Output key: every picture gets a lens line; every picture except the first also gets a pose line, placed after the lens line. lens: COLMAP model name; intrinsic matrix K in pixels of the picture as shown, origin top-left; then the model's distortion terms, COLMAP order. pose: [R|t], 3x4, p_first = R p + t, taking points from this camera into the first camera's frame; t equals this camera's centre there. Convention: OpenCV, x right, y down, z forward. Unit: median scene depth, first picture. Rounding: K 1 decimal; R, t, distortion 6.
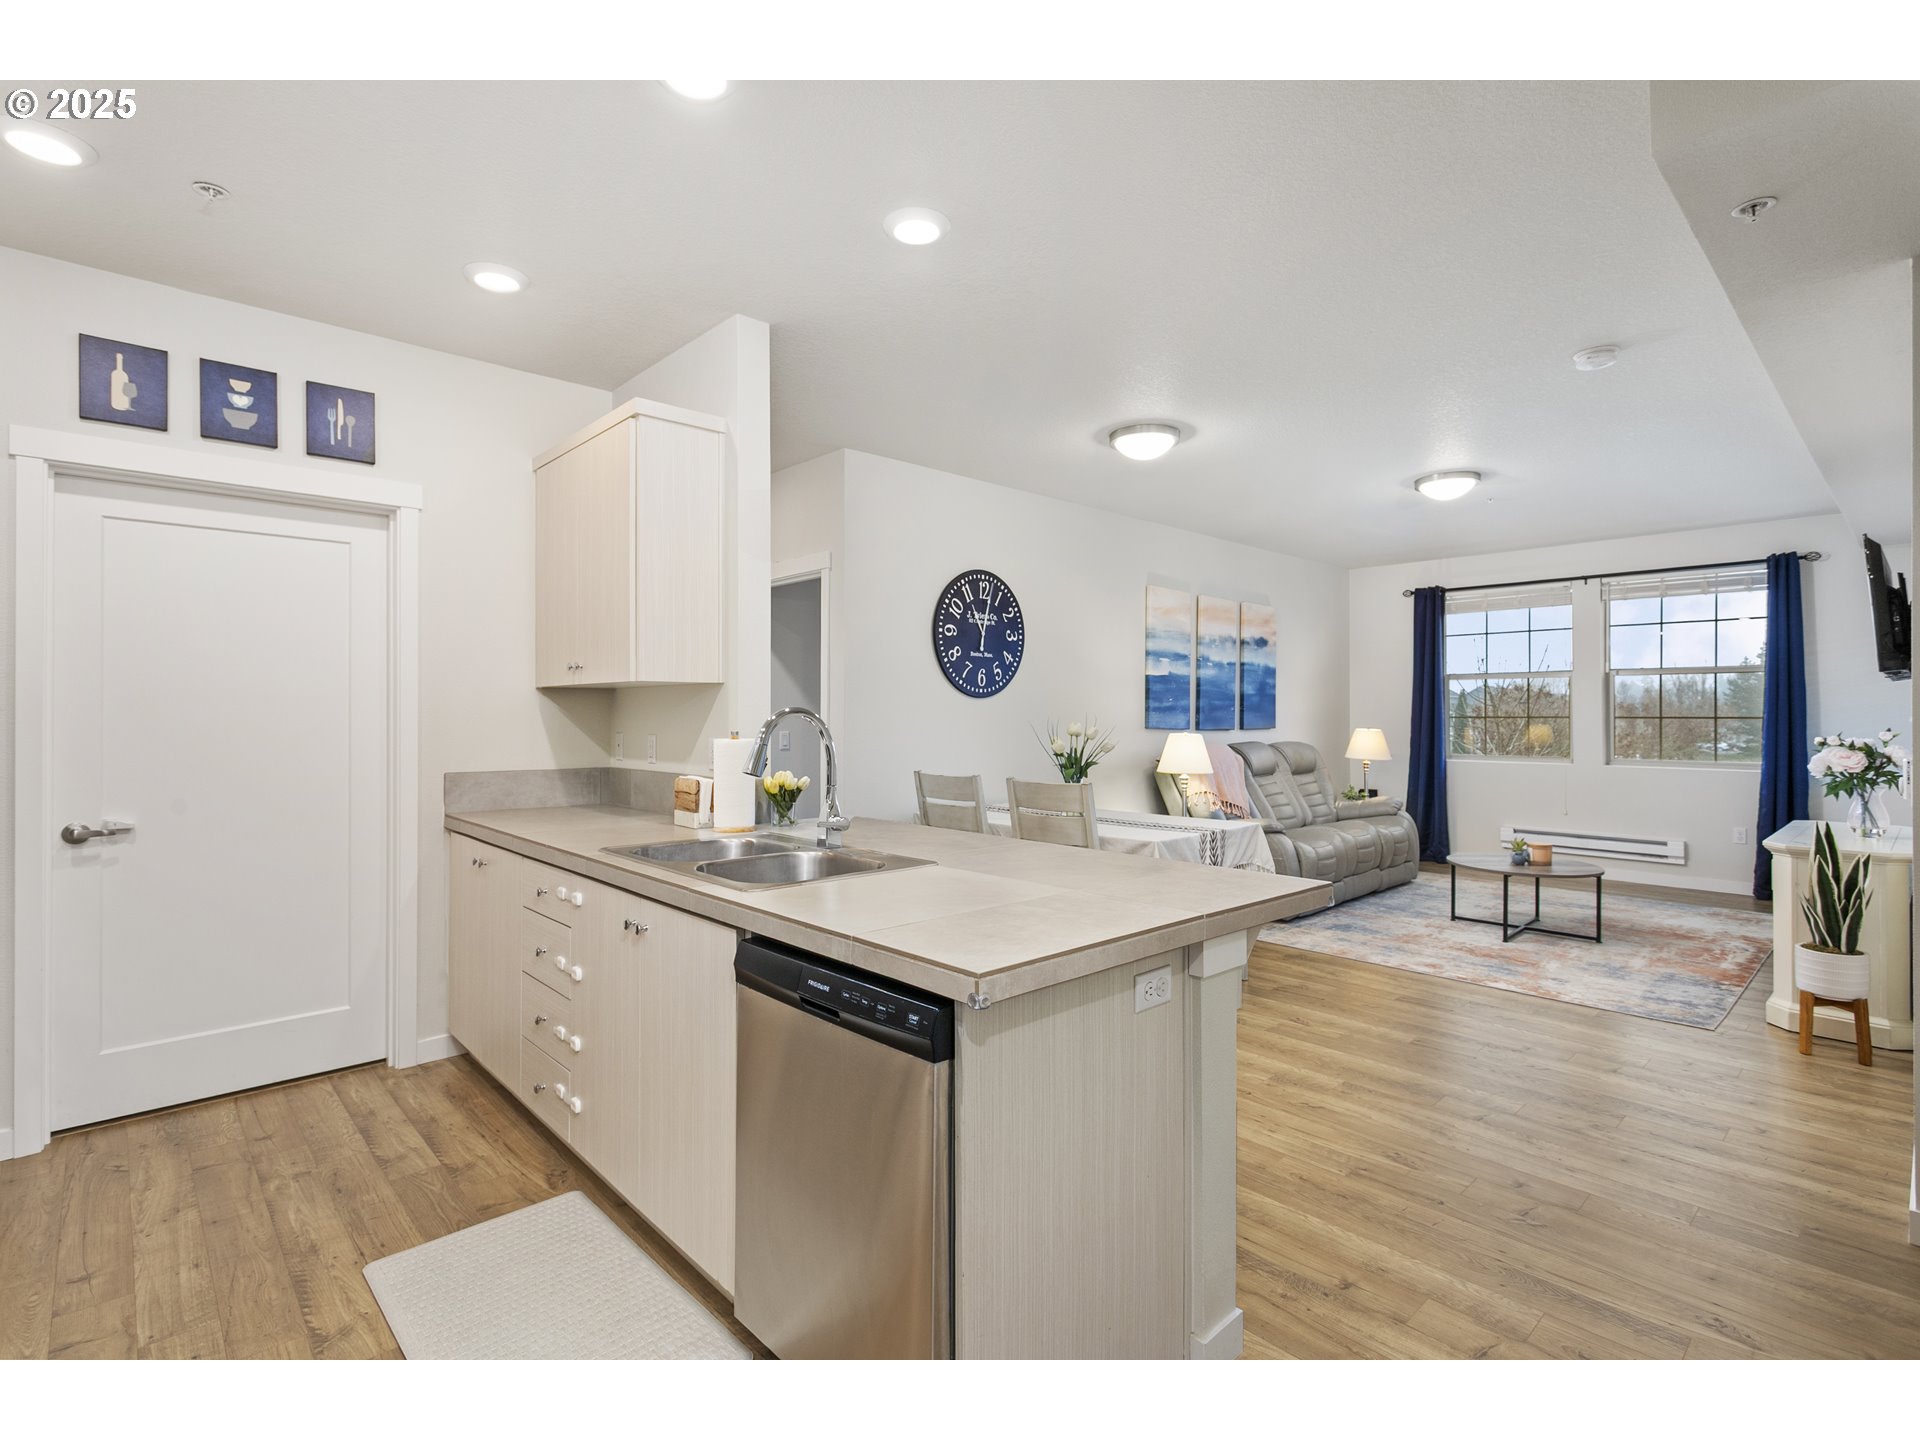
lens RADIAL K [[910.4, 0, 957.3], [0, 910.4, 718.6], [0, 0, 1]] dist [0.004090, 0.001037]
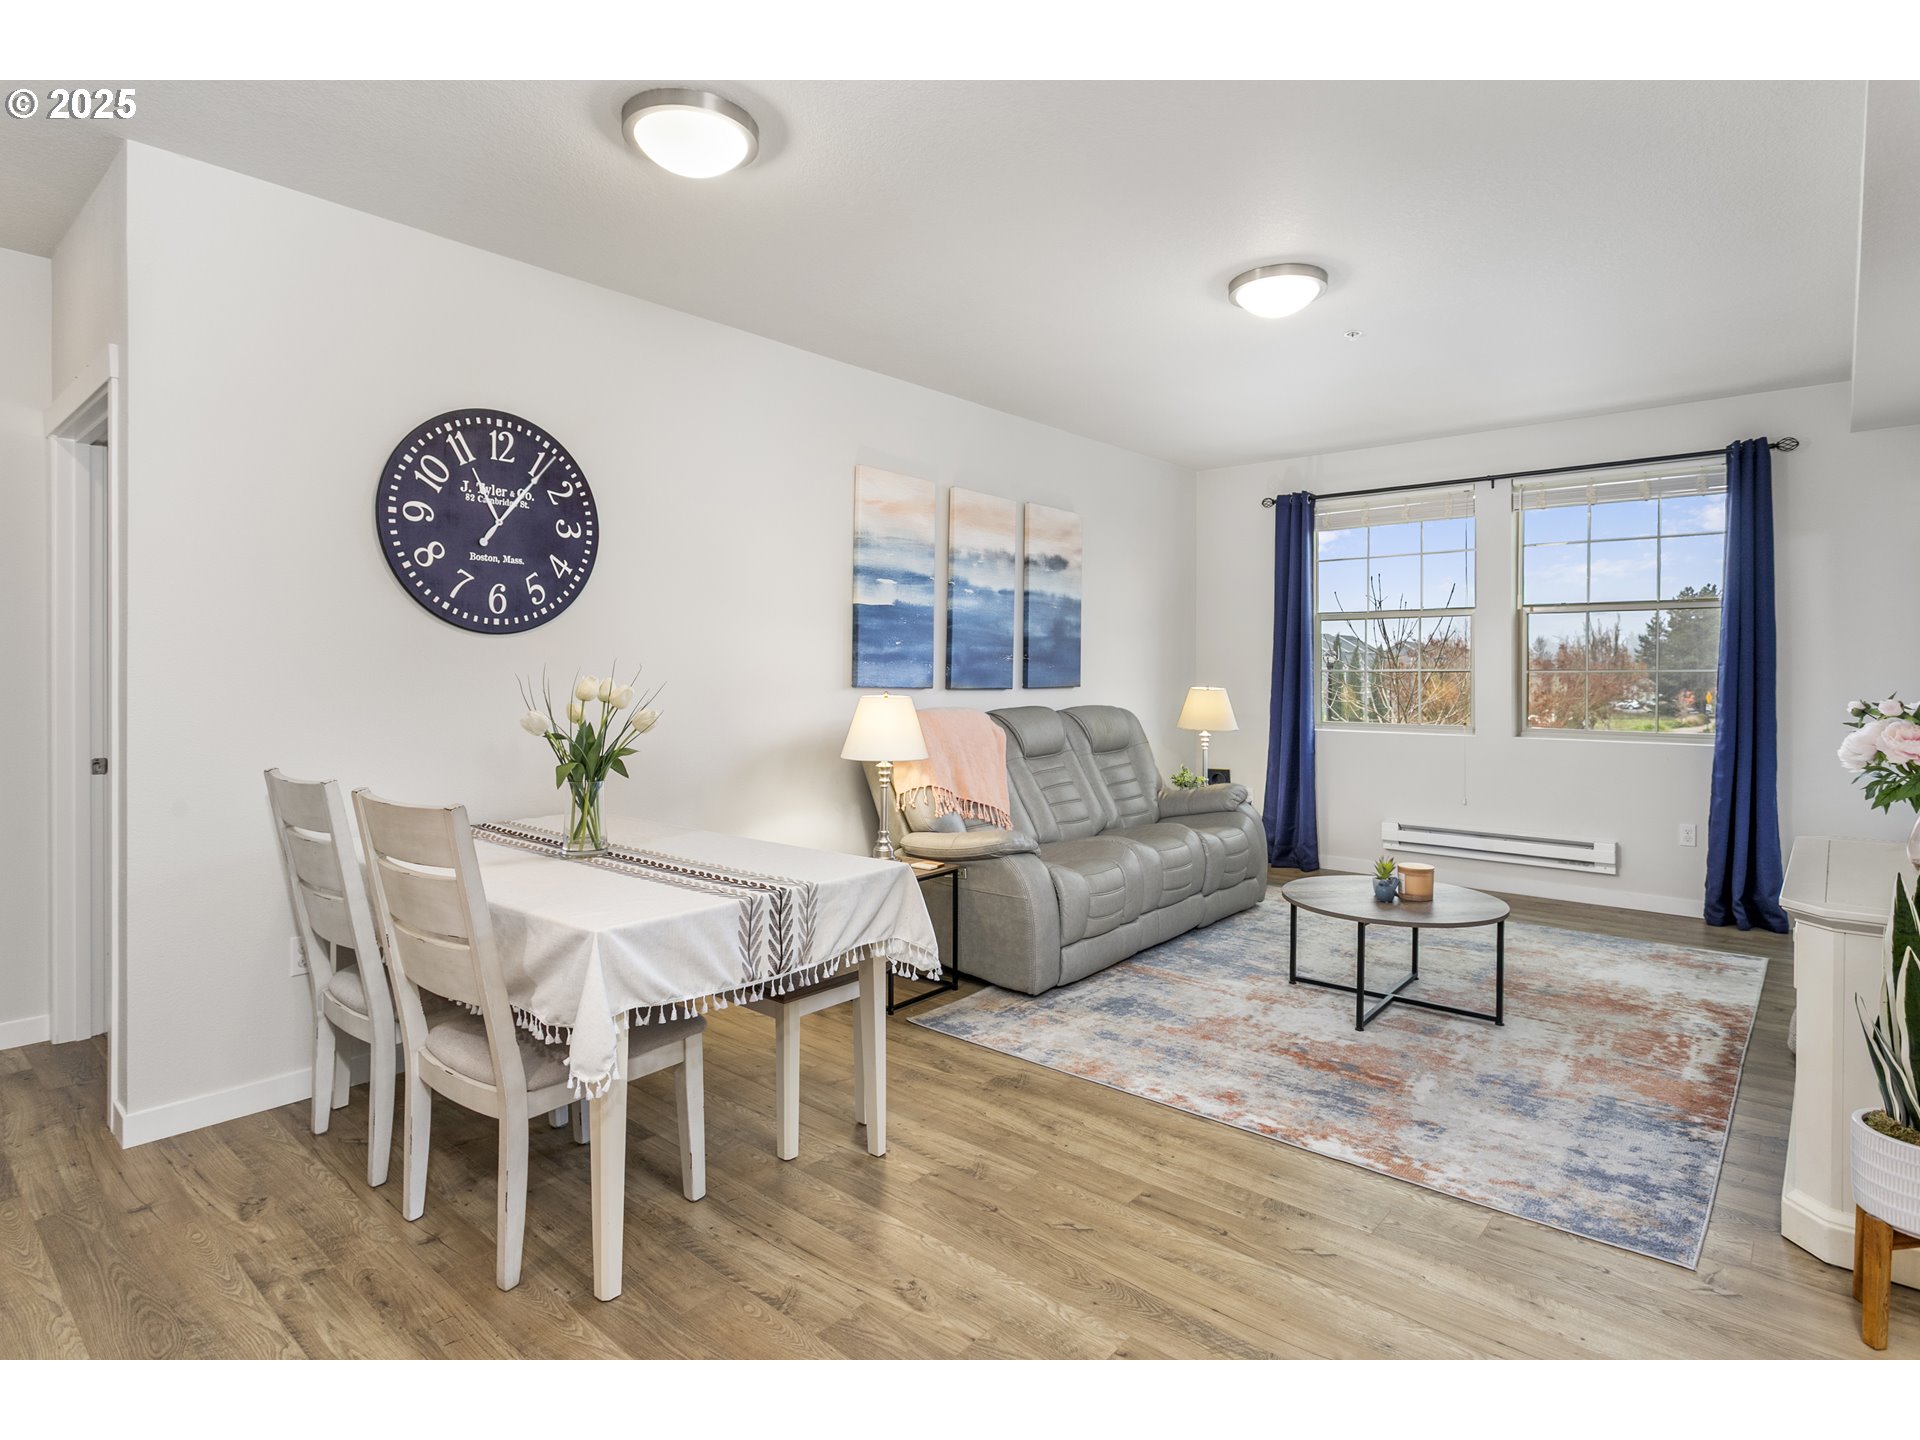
lens RADIAL K [[998.3, 0, 965.2], [0, 998.3, 691.7], [0, 0, 1]] dist [-0.010196, 0.009078]
pose [[0.994258, -0.001763, 0.106999, 0.230759], [0.000121, 0.999882, 0.015350, 0.003379], [-0.107013, -0.015249, 0.994141, 0.315578]]
